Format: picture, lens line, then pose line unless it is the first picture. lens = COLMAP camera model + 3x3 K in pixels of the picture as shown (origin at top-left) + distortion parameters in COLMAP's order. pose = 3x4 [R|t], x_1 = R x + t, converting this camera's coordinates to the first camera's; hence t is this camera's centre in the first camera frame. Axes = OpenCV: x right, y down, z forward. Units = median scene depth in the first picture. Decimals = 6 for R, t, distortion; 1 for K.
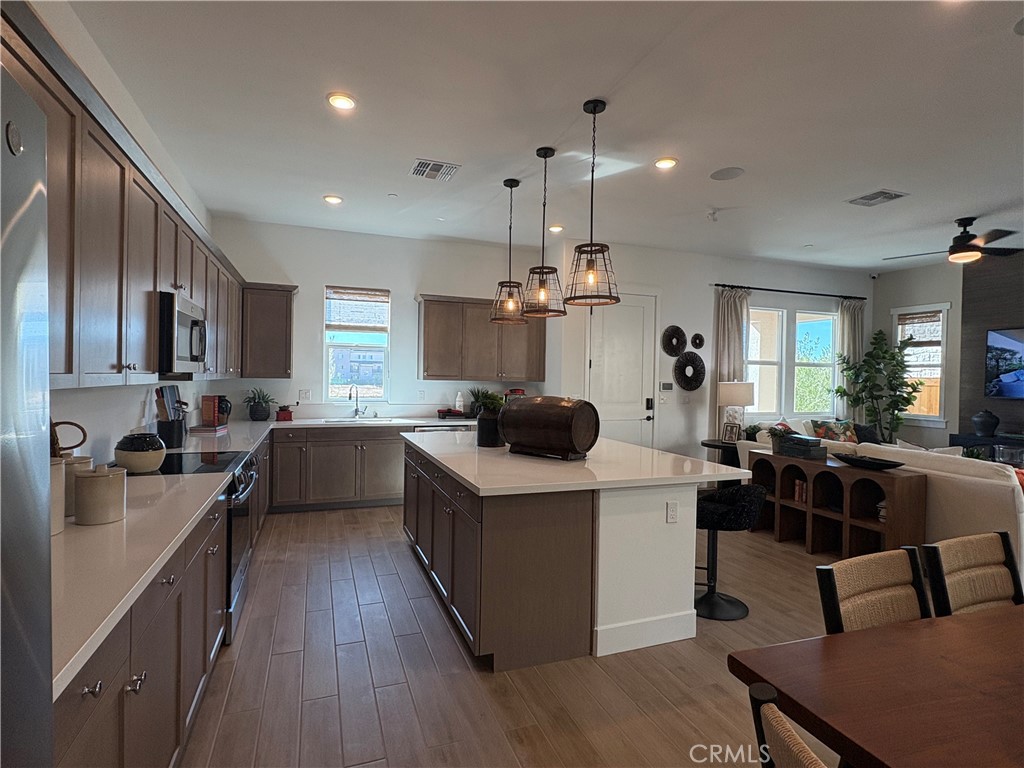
lens RADIAL K [[526.7, 0, 508.5], [0, 526.7, 379.5], [0, 0, 1]] dist [-0.000005, -0.000269]
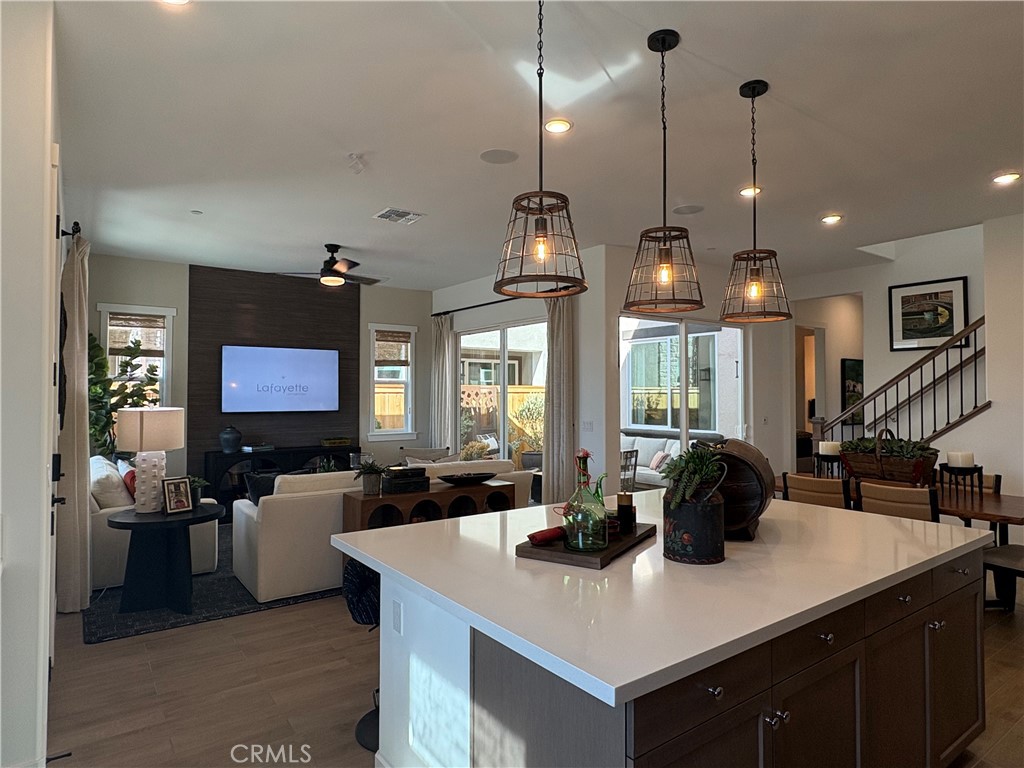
lens RADIAL K [[599.0, 0, 512.0], [0, 599.0, 384.0], [0, 0, 1]] dist [0.000911, -0.000008]
pose [[-0.271454, -0.003698, 0.962444, -0.373464], [0.005337, 0.999971, 0.005347, -0.027843], [-0.962437, 0.006588, -0.271427, 0.923721]]
